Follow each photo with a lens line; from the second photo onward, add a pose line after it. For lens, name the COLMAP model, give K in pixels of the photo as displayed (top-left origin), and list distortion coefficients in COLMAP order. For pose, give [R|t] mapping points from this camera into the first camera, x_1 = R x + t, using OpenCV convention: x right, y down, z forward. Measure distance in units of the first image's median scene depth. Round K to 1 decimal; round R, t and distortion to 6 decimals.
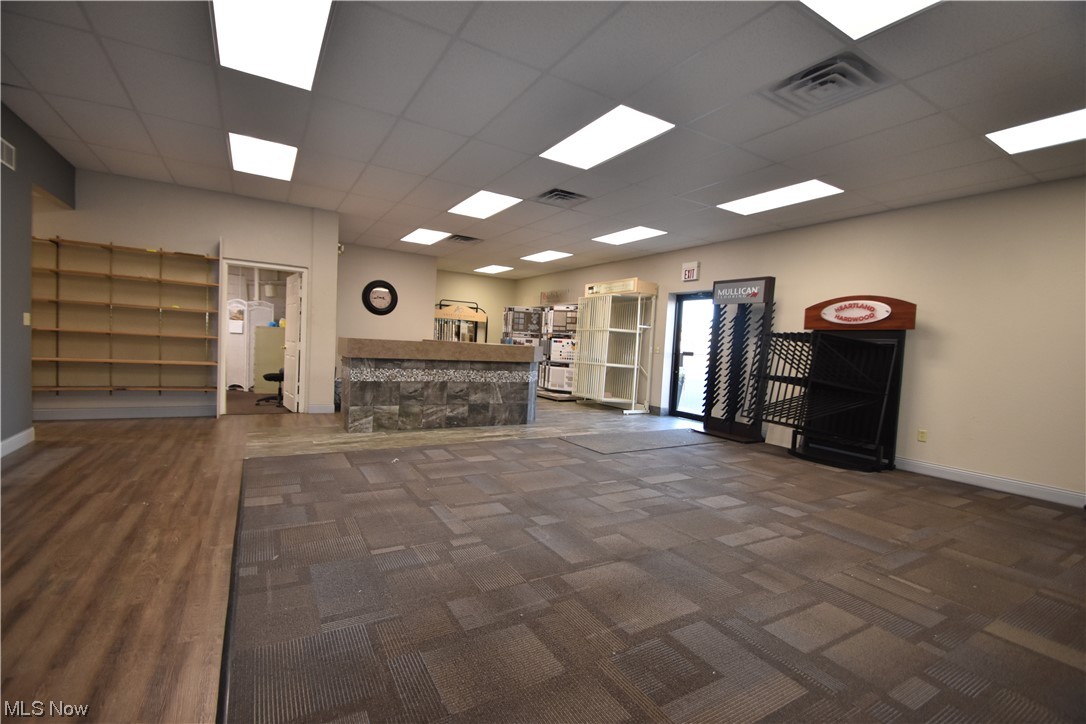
lens RADIAL K [[477.7, 0, 543.6], [0, 477.7, 371.7], [0, 0, 1]] dist [0.007986, -0.010582]
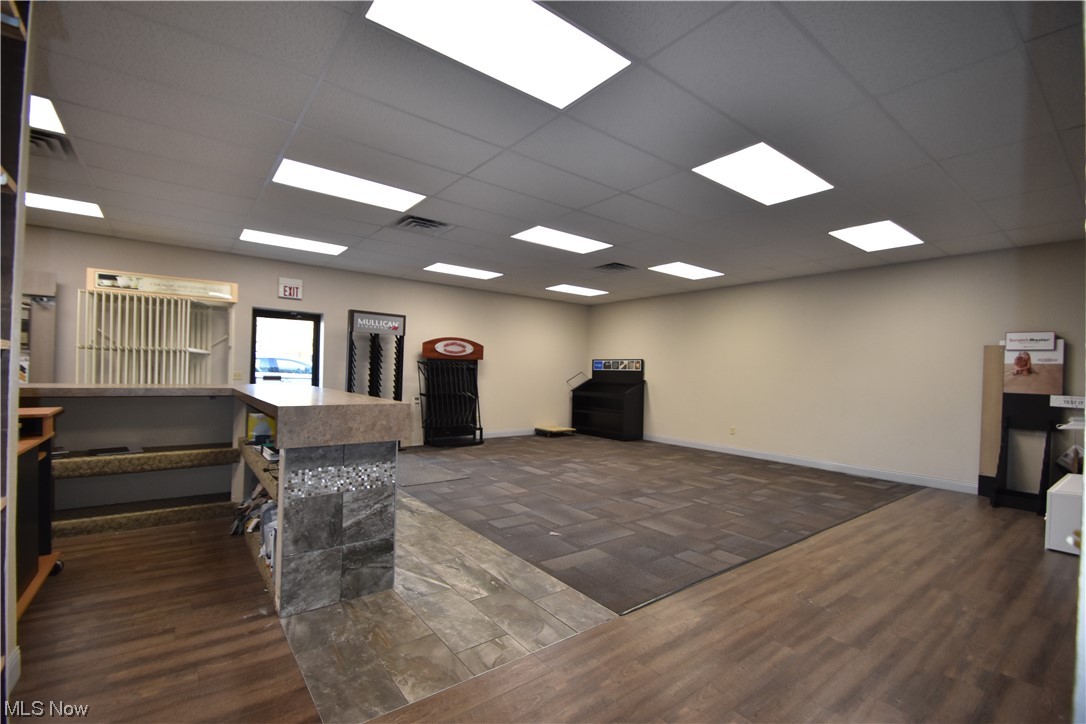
lens RADIAL K [[477.7, 0, 535.0], [0, 477.7, 366.8], [0, 0, 1]] dist [0.007986, -0.010582]
pose [[-0.110174, -0.044332, 0.992923, -1.316037], [0.027088, 0.998500, 0.047586, -0.181493], [-0.993543, 0.032139, -0.108808, 1.271952]]
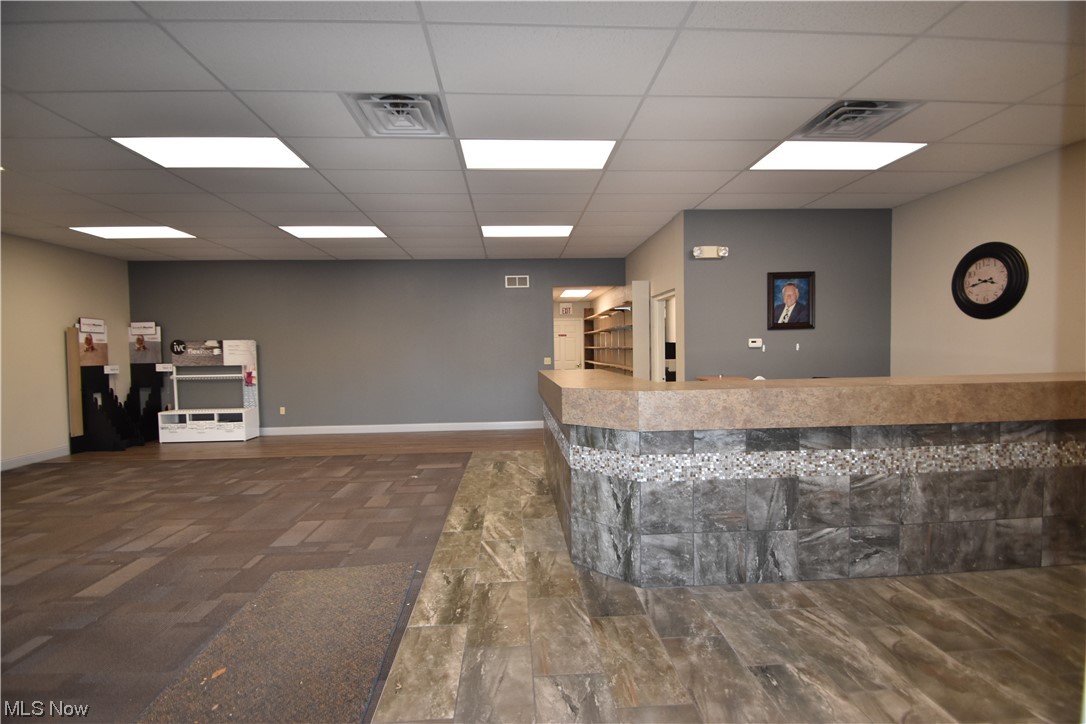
lens RADIAL K [[477.7, 0, 539.0], [0, 477.7, 368.3], [0, 0, 1]] dist [0.007986, -0.010582]
pose [[-0.458878, -0.006532, -0.888475, 0.653459], [-0.059829, 0.997931, 0.023563, -0.135063], [0.886483, 0.063969, -0.458319, 2.015964]]
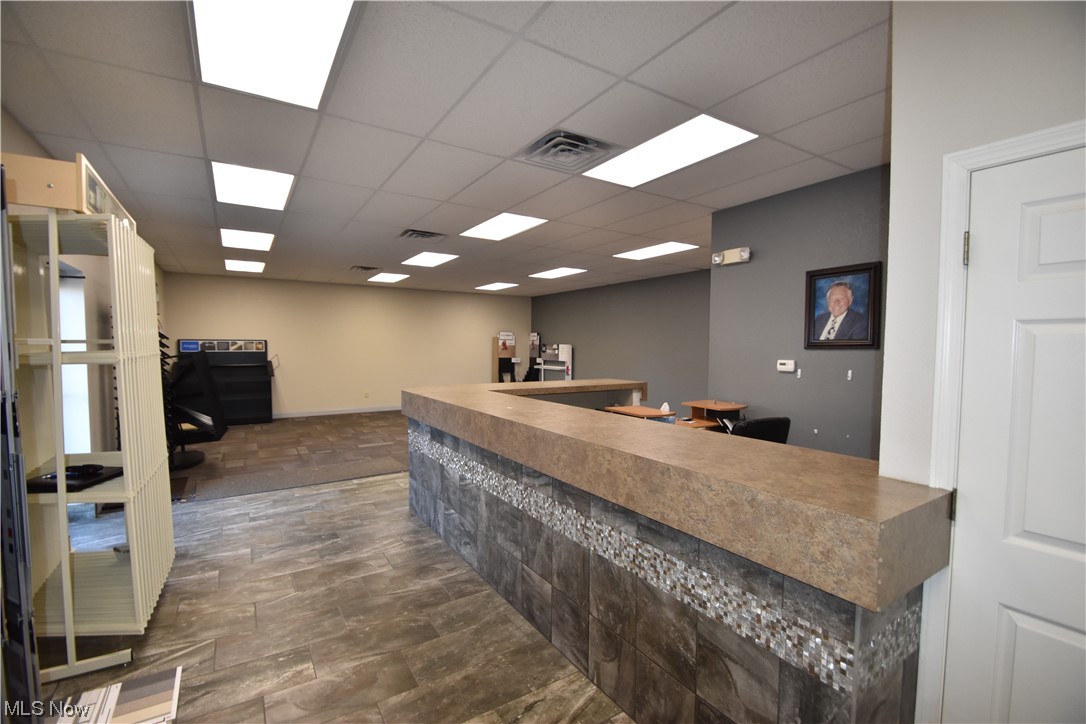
lens RADIAL K [[477.7, 0, 541.7], [0, 477.7, 366.1], [0, 0, 1]] dist [0.007986, -0.010582]
pose [[-0.997887, -0.055330, -0.034074, -0.287544], [-0.058513, 0.993181, 0.100834, -0.287498], [0.028262, 0.102614, -0.994320, 2.974270]]
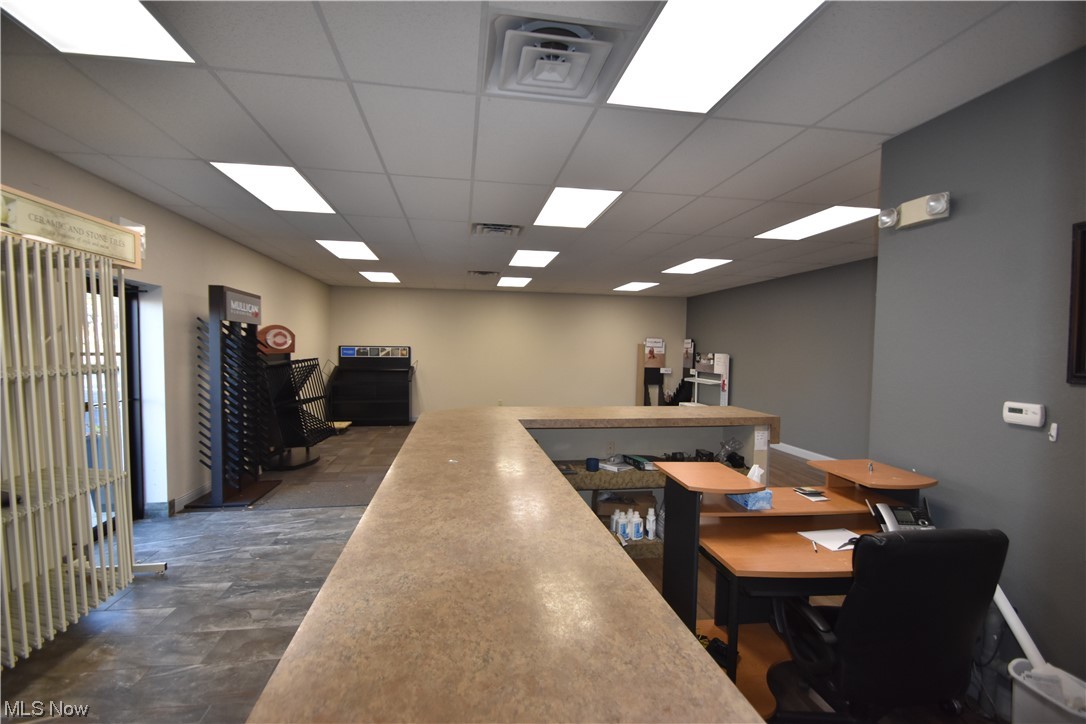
lens RADIAL K [[477.7, 0, 541.7], [0, 477.7, 367.7], [0, 0, 1]] dist [0.007986, -0.010582]
pose [[-0.930474, -0.080049, 0.357506, -0.549185], [-0.040962, 0.992450, 0.115609, -0.304219], [-0.364061, 0.092927, -0.926728, 2.620137]]
